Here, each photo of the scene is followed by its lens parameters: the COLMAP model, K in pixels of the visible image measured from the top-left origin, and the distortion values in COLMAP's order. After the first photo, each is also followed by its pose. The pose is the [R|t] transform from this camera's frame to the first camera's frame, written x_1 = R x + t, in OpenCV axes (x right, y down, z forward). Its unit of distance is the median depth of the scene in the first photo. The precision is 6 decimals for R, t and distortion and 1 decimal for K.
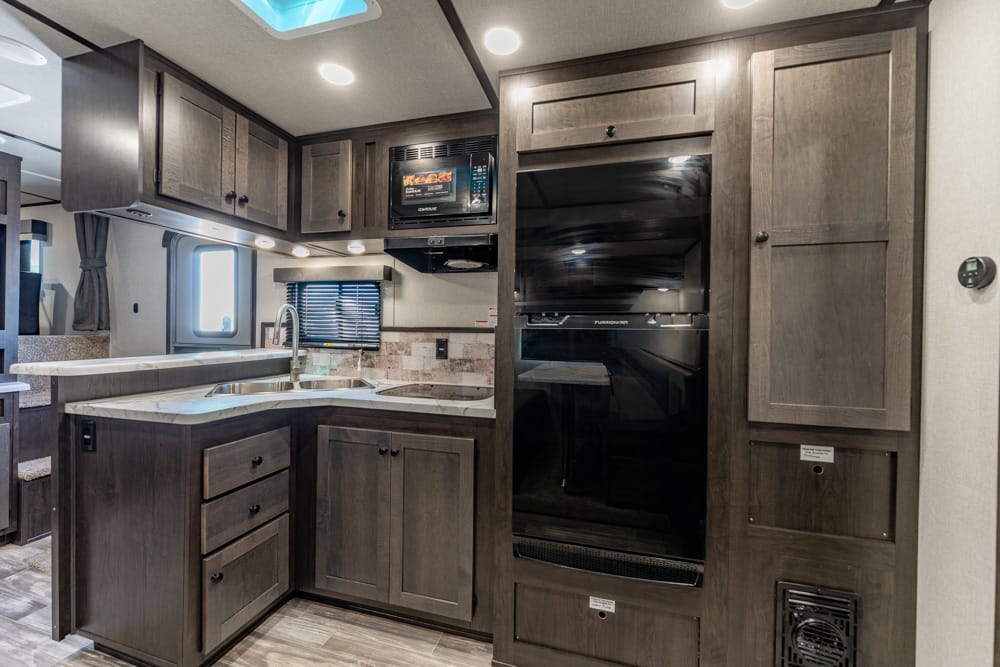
lens RADIAL K [[395.4, 0, 496.3], [0, 395.4, 331.4], [0, 0, 1]] dist [-0.000759, -0.000107]
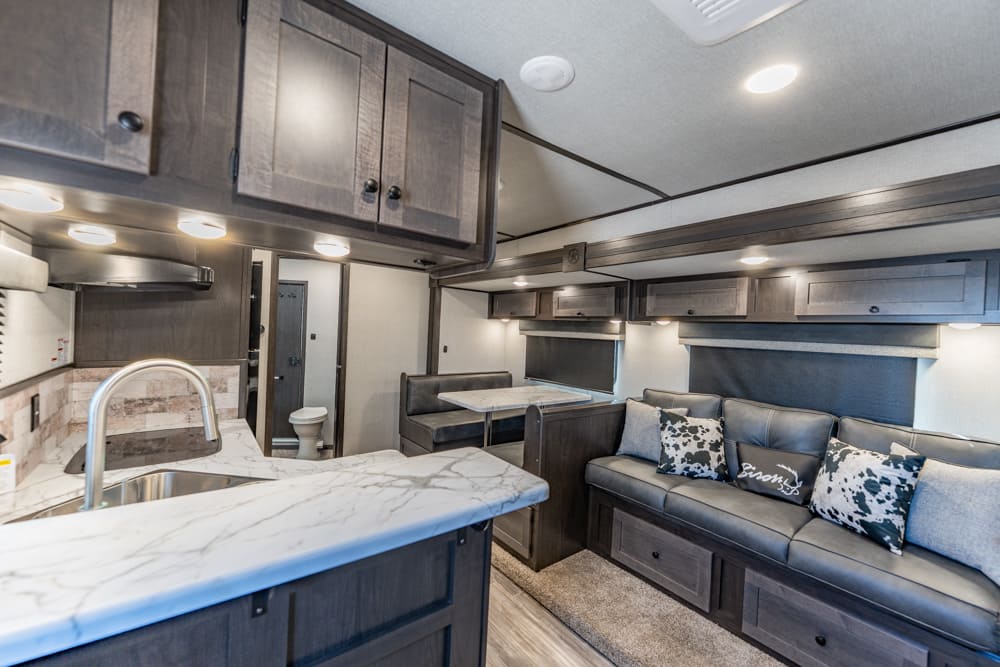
lens RADIAL K [[395.4, 0, 496.3], [0, 395.4, 331.4], [0, 0, 1]] dist [-0.000759, -0.000107]
pose [[-0.800680, -0.050321, 0.596976, -1.026269], [-0.054609, 0.998448, 0.010919, -0.118907], [-0.596599, -0.023858, -0.802185, 1.061090]]
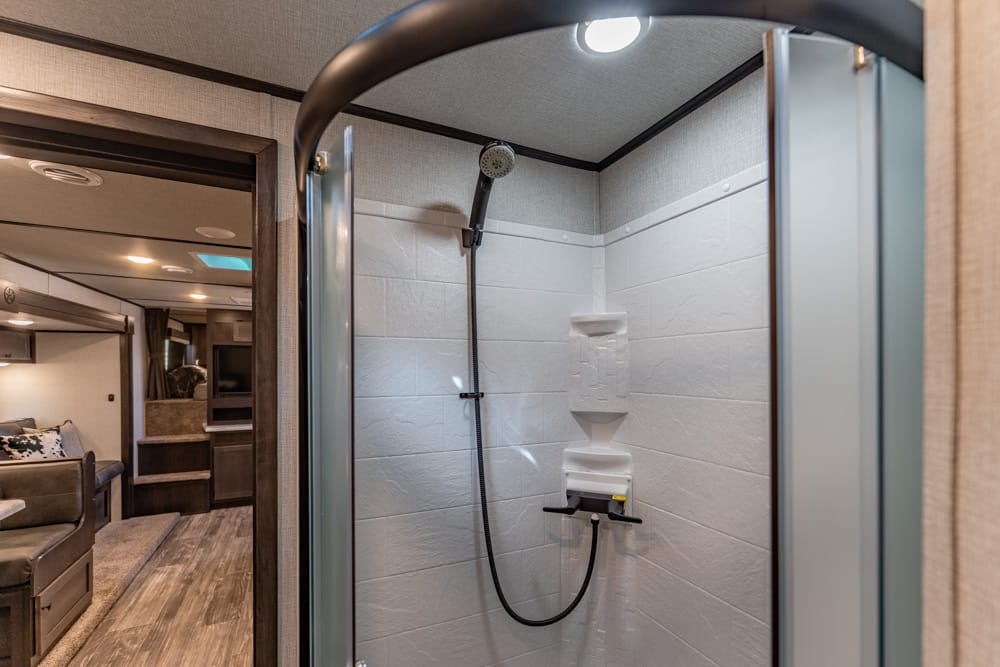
lens RADIAL K [[411.5, 0, 481.6], [0, 411.5, 363.3], [0, 0, 1]] dist [0.000169, -0.000221]
pose [[0.644822, -0.018940, -0.764098, 1.041639], [0.004245, 0.999766, -0.021200, -0.131748], [0.764321, 0.010427, 0.644752, 0.254304]]
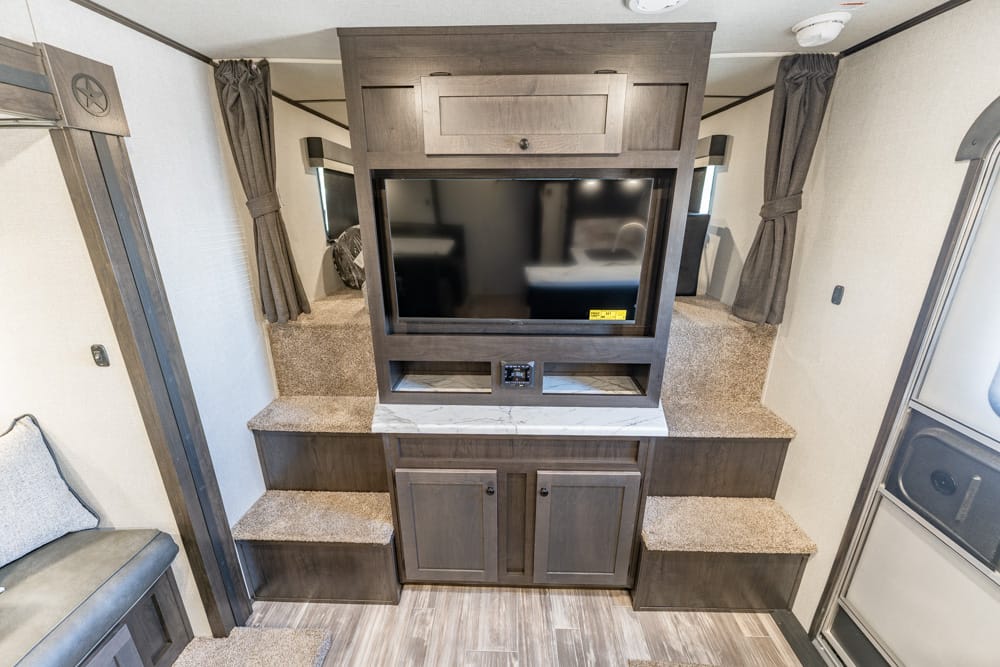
lens RADIAL K [[395.4, 0, 496.3], [0, 395.4, 331.4], [0, 0, 1]] dist [-0.000759, -0.000107]
pose [[0.243528, 0.290455, -0.925381, -0.693488], [0.008025, 0.953469, 0.301384, -0.220885], [0.969861, -0.080822, 0.229865, 0.588162]]
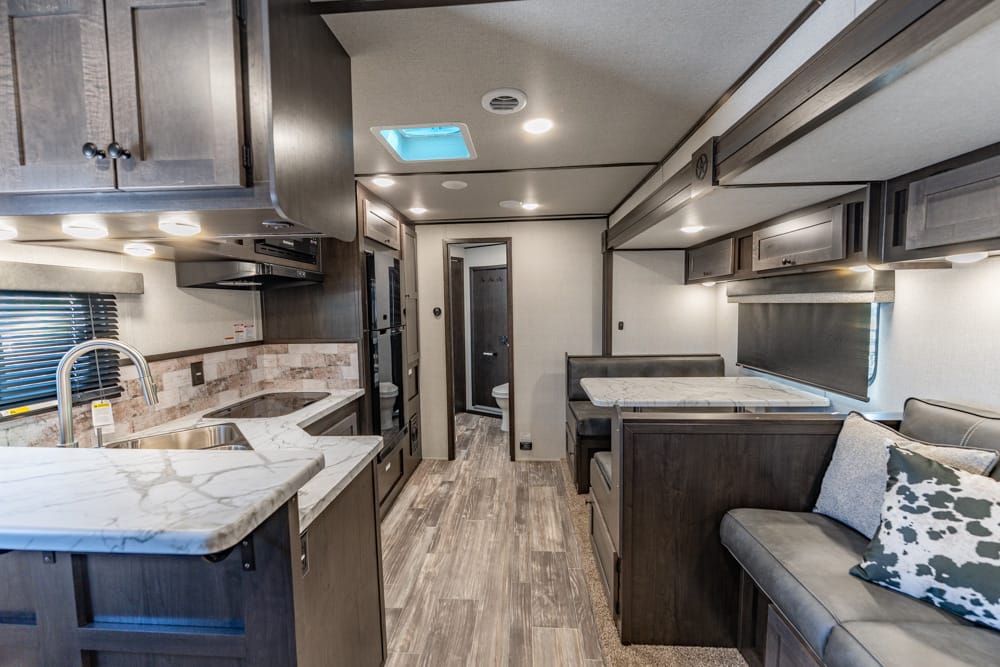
lens RADIAL K [[394.9, 0, 497.5], [0, 394.9, 332.9], [0, 0, 1]] dist [-0.000391, 0.000136]
pose [[-0.207057, -0.080825, 0.974985, -1.128795], [0.013645, 0.996246, 0.085485, -0.112616], [-0.978234, 0.031004, -0.205177, 0.519819]]
